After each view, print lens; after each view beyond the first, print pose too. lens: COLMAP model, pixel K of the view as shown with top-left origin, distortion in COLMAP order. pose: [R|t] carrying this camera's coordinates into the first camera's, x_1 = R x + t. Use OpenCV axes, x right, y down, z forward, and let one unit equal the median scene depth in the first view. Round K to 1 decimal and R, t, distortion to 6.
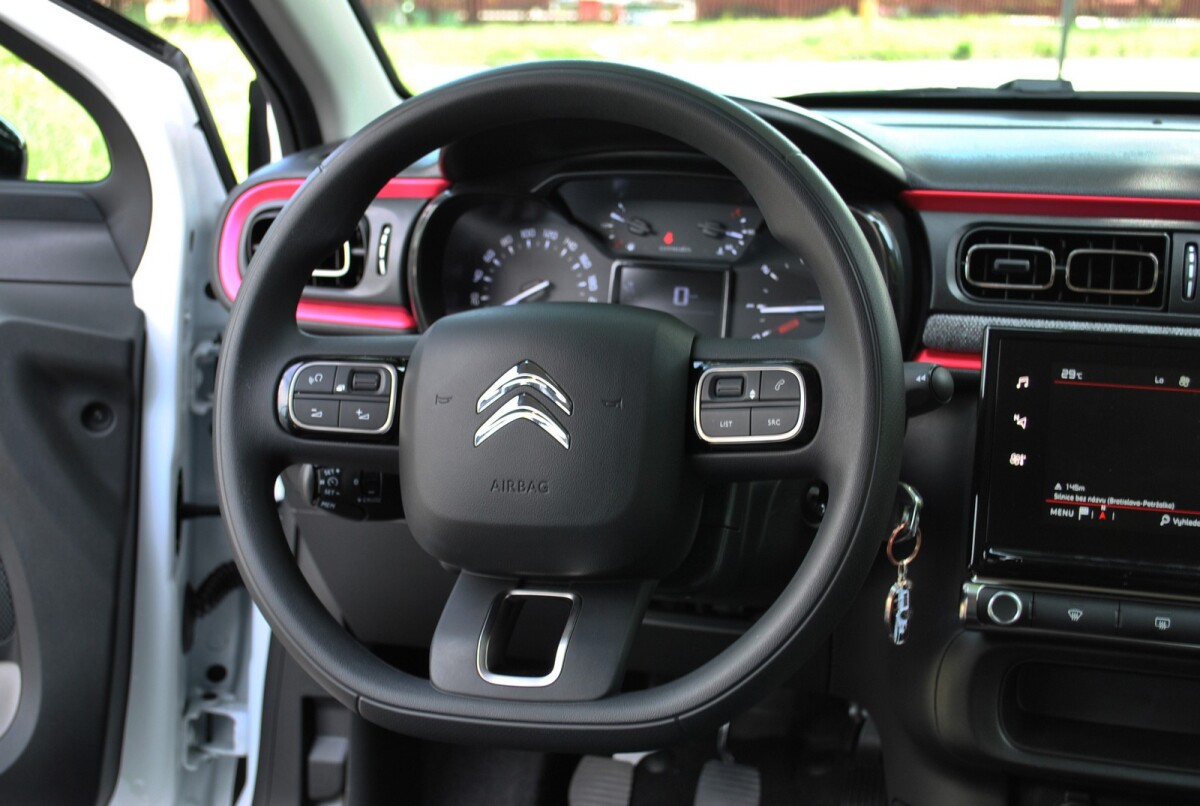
lens RADIAL K [[1590.2, 0, 596.4], [0, 1590.2, 401.7], [0, 0, 1]] dist [-0.020982, 0.000000]
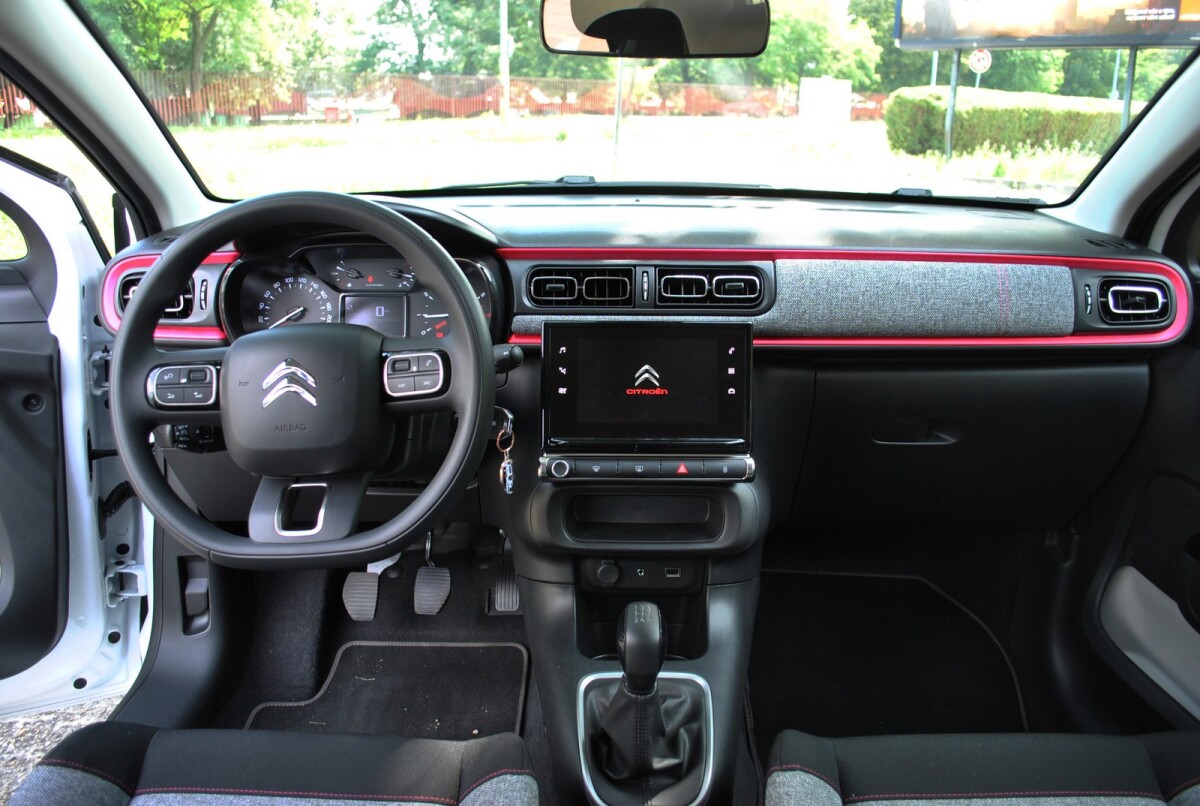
lens RADIAL K [[974.0, 0, 600.3], [0, 974.0, 397.7], [0, 0, 1]] dist [-0.070559, 0.001713]
pose [[0.967599, -0.077314, 0.240366, 0.025544], [0.065381, 0.996217, 0.057241, -0.017551], [-0.243882, -0.039671, 0.968993, -0.132513]]
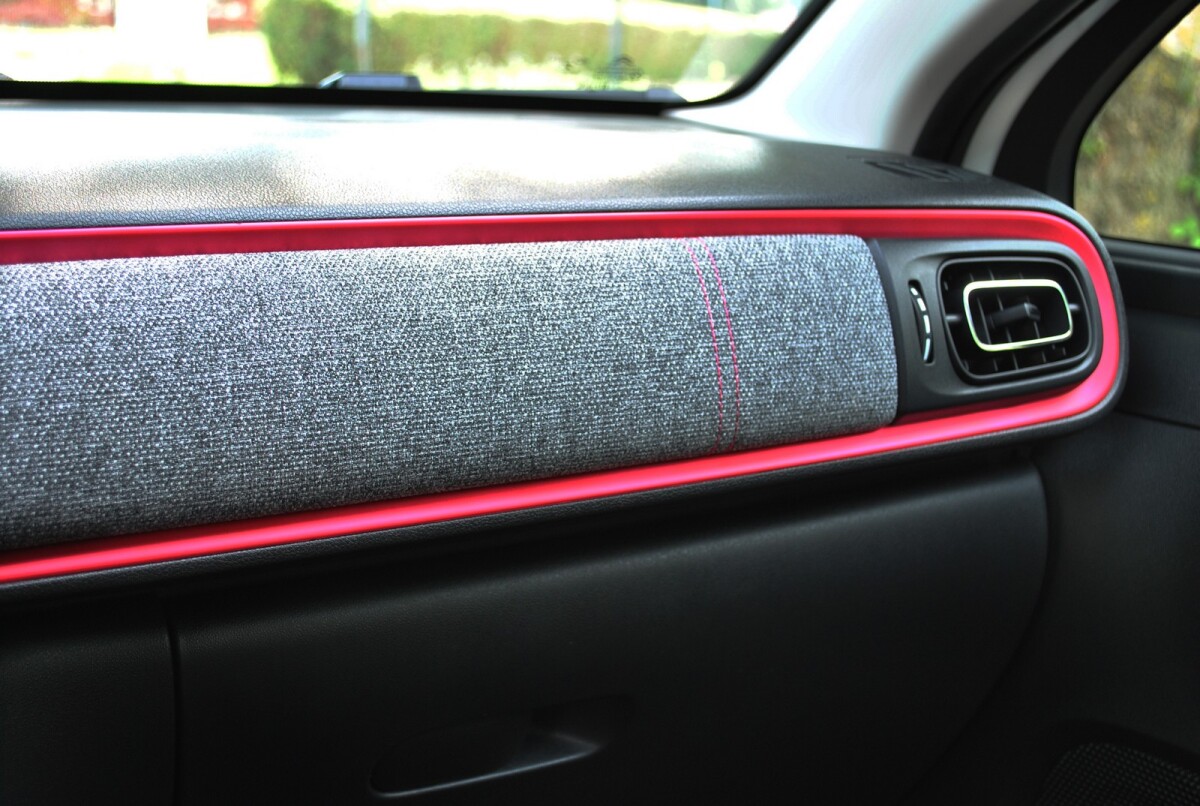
lens RADIAL K [[1480.7, 0, 602.8], [0, 1480.7, 400.4], [0, 0, 1]] dist [-0.035828, 0.000000]
pose [[0.727535, -0.155116, 0.668305, 0.334675], [0.150819, 0.986437, 0.064770, -0.058643], [-0.669288, 0.053671, 0.741062, 0.444398]]
